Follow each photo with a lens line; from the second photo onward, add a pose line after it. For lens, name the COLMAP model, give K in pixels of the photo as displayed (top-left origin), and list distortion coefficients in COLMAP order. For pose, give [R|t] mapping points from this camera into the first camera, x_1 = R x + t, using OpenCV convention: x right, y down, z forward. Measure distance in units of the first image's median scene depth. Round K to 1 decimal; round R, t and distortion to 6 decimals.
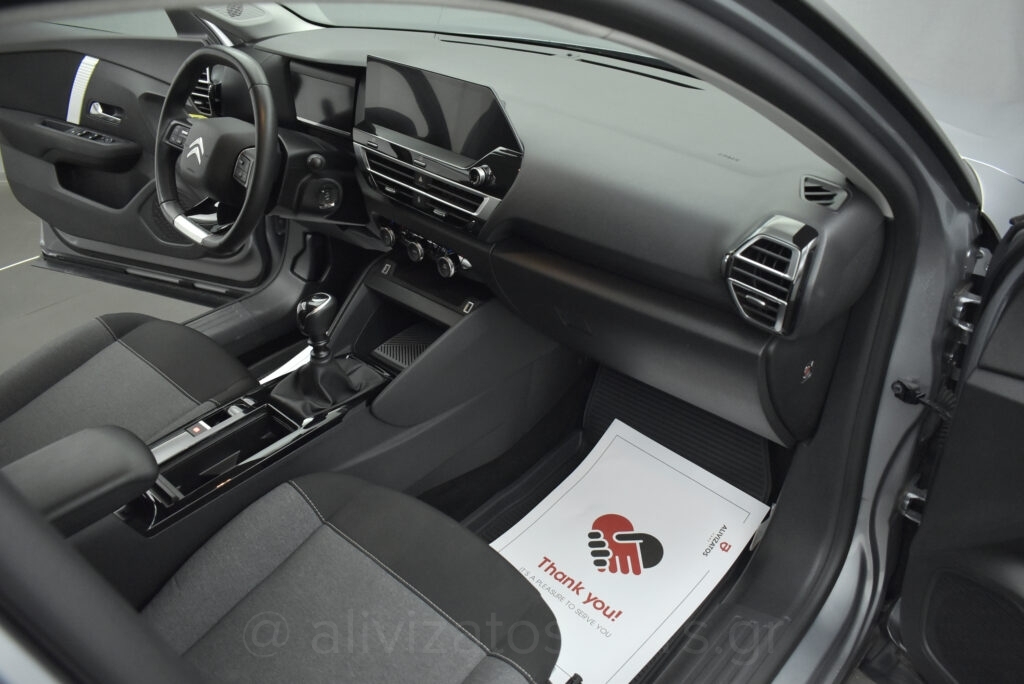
lens RADIAL K [[796.6, 0, 512.3], [0, 796.6, 291.8], [0, 0, 1]] dist [0.001427, 0.002247]
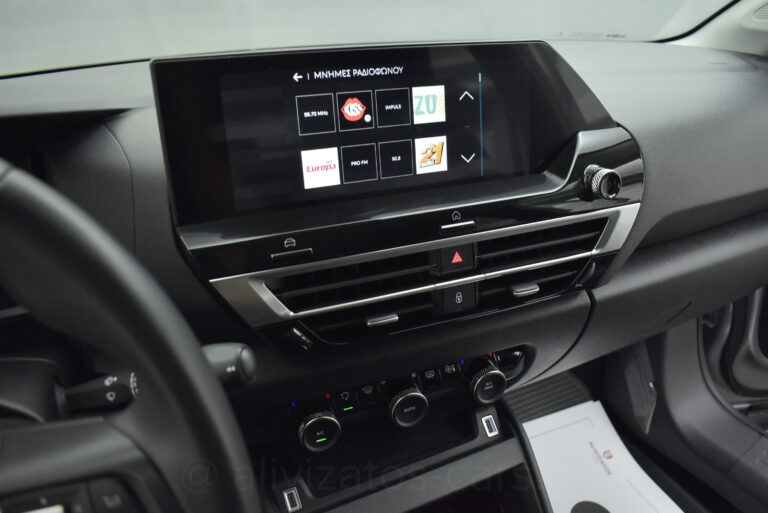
lens RADIAL K [[594.4, 0, 384.0], [0, 594.4, 256.5], [0, 0, 1]] dist [-0.102694, 0.011733]
pose [[0.368564, -0.398851, 0.839689, -0.396597], [0.458184, 0.863880, 0.209231, -0.216244], [-0.808843, 0.307617, 0.501143, 0.769762]]
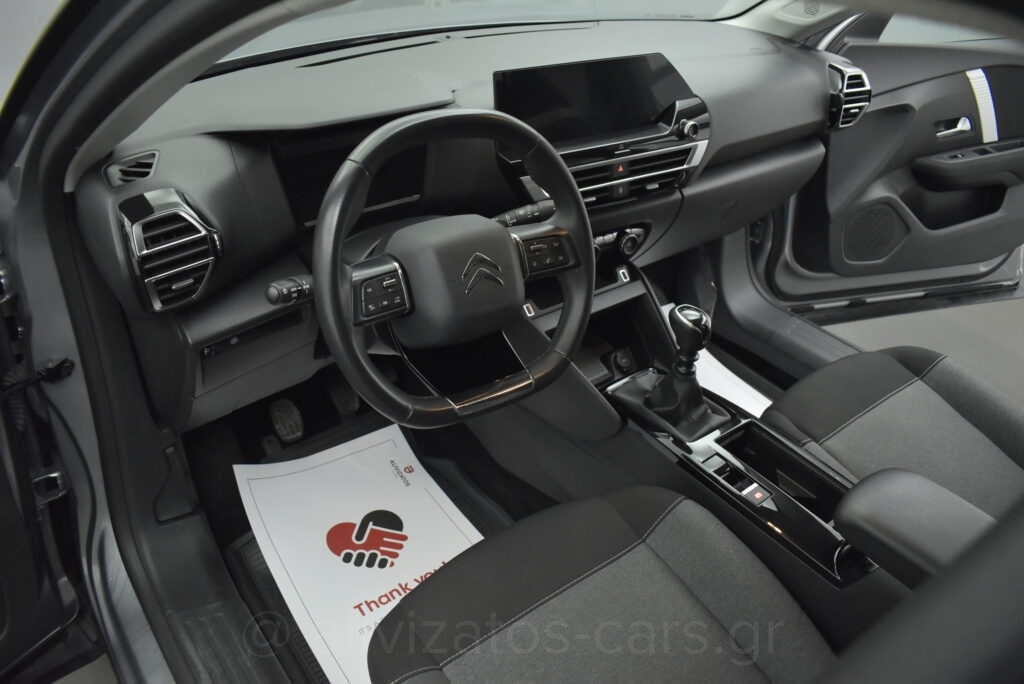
lens RADIAL K [[792.5, 0, 512.0], [0, 792.5, 342.0], [0, 0, 1]] dist [-0.102694, 0.011733]
pose [[0.187000, -0.532400, 0.825580, -0.938254], [0.439317, 0.797007, 0.414465, -0.385809], [-0.878653, 0.285186, 0.382932, 0.731630]]
